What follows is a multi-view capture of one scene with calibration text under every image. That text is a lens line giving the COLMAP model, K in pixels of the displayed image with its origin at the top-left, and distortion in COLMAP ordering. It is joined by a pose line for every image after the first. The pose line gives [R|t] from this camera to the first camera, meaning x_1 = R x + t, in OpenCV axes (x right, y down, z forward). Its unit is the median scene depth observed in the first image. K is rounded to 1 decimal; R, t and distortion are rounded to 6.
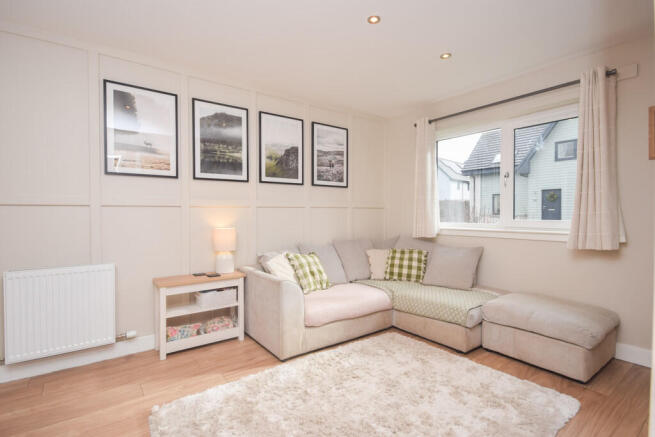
lens RADIAL K [[331.6, 0, 327.5], [0, 331.6, 218.5], [0, 0, 1]] dist [0.003176, 0.000354]
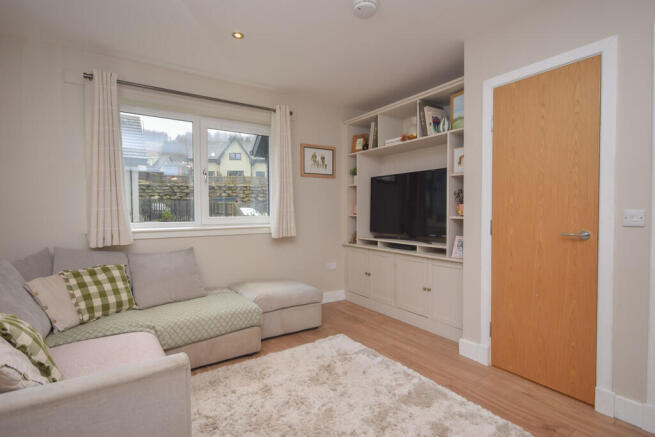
lens RADIAL K [[331.6, 0, 327.5], [0, 331.6, 218.5], [0, 0, 1]] dist [0.003176, 0.000354]
pose [[0.036479, -0.023730, 0.999053, -0.418354], [0.019700, 0.999541, 0.023022, -0.008190], [-0.999140, 0.018841, 0.036930, 0.564851]]
